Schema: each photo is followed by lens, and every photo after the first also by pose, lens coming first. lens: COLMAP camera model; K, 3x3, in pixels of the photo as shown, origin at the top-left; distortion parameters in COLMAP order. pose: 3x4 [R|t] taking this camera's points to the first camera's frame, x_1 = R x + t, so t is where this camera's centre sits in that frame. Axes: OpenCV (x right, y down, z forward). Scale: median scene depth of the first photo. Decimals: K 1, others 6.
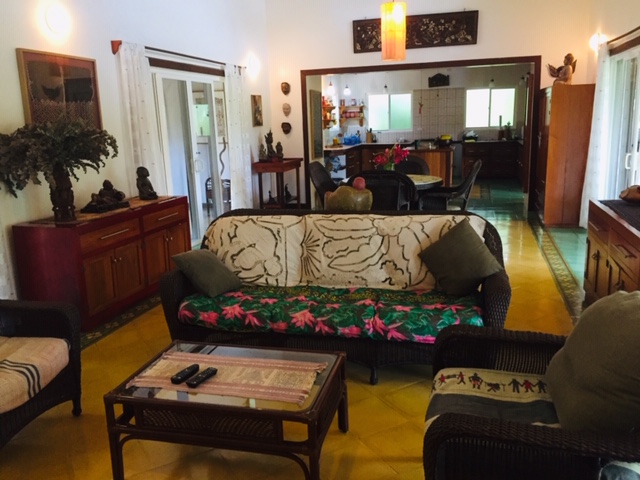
lens RADIAL K [[546.3, 0, 318.4], [0, 546.3, 239.7], [0, 0, 1]] dist [0.057134, -0.001011]
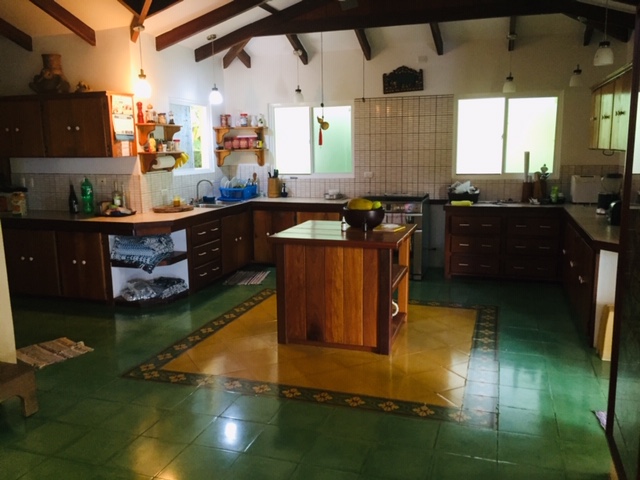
lens RADIAL K [[546.3, 0, 321.4], [0, 546.3, 239.0], [0, 0, 1]] dist [0.057134, -0.001011]
pose [[0.998852, 0.025215, -0.040738, 0.168866], [-0.027090, 0.998567, -0.046145, -0.119431], [0.039516, 0.047195, 0.998104, 0.504530]]
